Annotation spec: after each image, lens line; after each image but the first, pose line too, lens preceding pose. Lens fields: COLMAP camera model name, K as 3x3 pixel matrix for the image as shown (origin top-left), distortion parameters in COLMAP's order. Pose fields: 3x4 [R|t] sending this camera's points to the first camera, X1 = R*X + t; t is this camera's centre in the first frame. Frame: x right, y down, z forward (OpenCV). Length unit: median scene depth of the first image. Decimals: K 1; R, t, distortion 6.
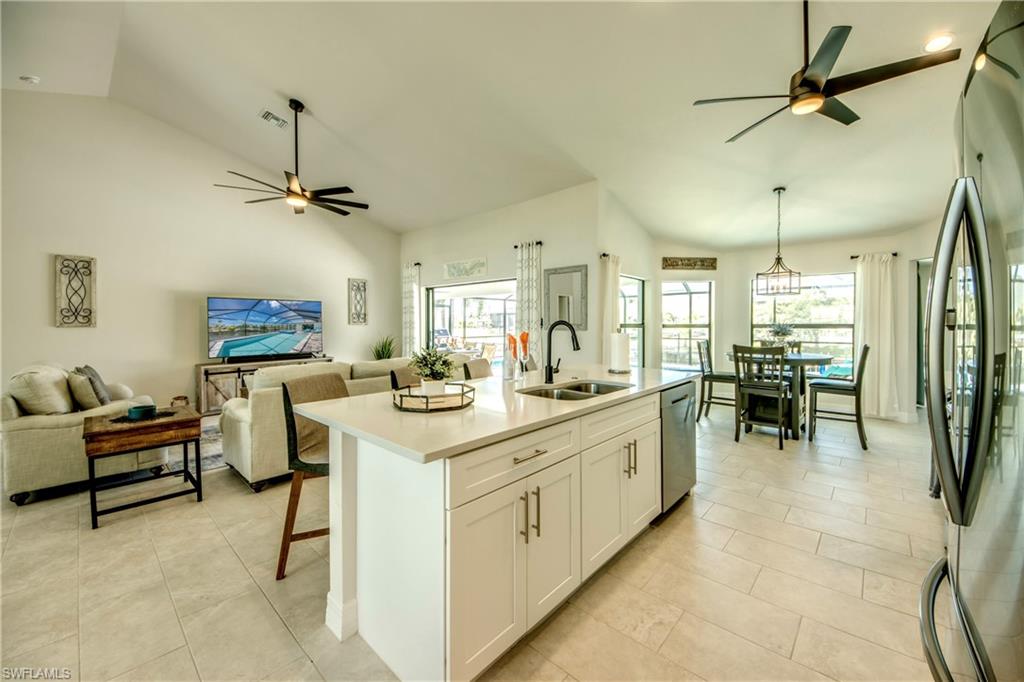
lens RADIAL K [[403.2, 0, 533.2], [0, 403.2, 330.1], [0, 0, 1]] dist [0.024002, -0.000141]
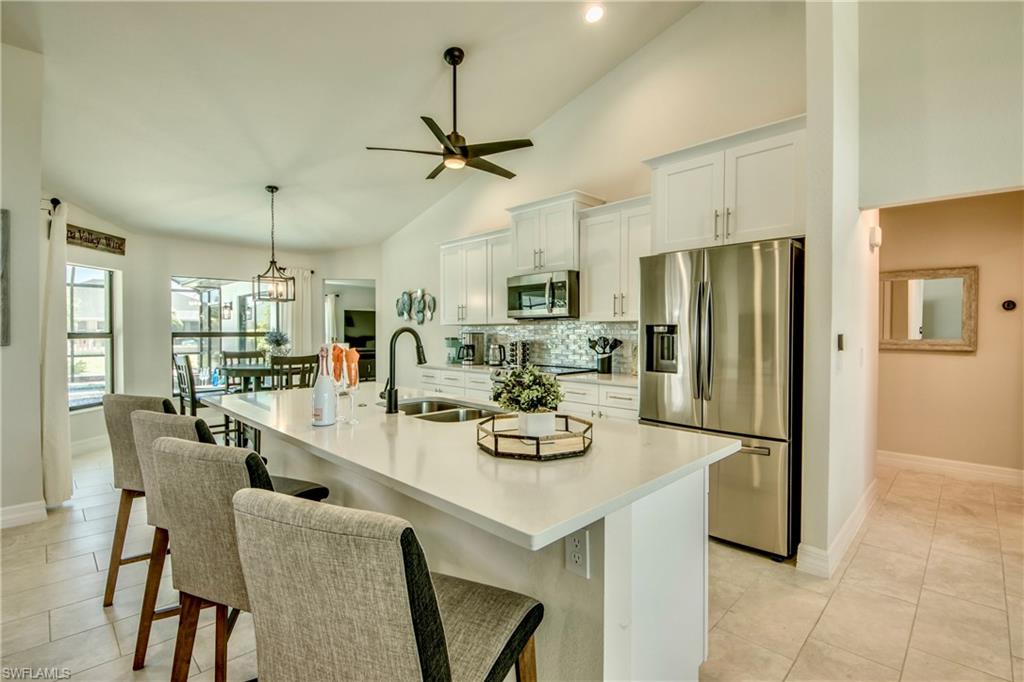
lens RADIAL K [[452.0, 0, 512.0], [0, 452.0, 341.0], [0, 0, 1]] dist [-0.002081, -0.000103]
pose [[0.095246, -0.018537, 0.995281, -0.353788], [0.016212, 0.999723, 0.017068, -0.002916], [-0.995322, 0.014510, 0.095520, 0.336892]]
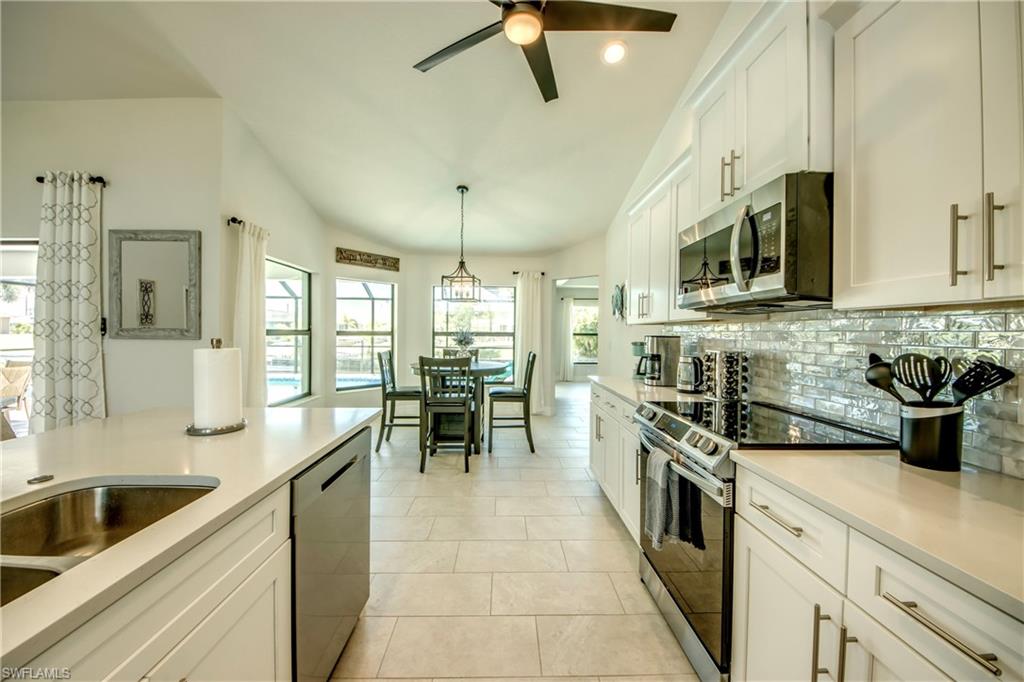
lens RADIAL K [[381.2, 0, 515.9], [0, 381.2, 334.3], [0, 0, 1]] dist [-0.015065, -0.000330]
pose [[0.747619, 0.006136, 0.664099, 0.109164], [-0.001547, 0.999971, -0.007498, -0.003006], [-0.664126, 0.004578, 0.747607, 0.252815]]
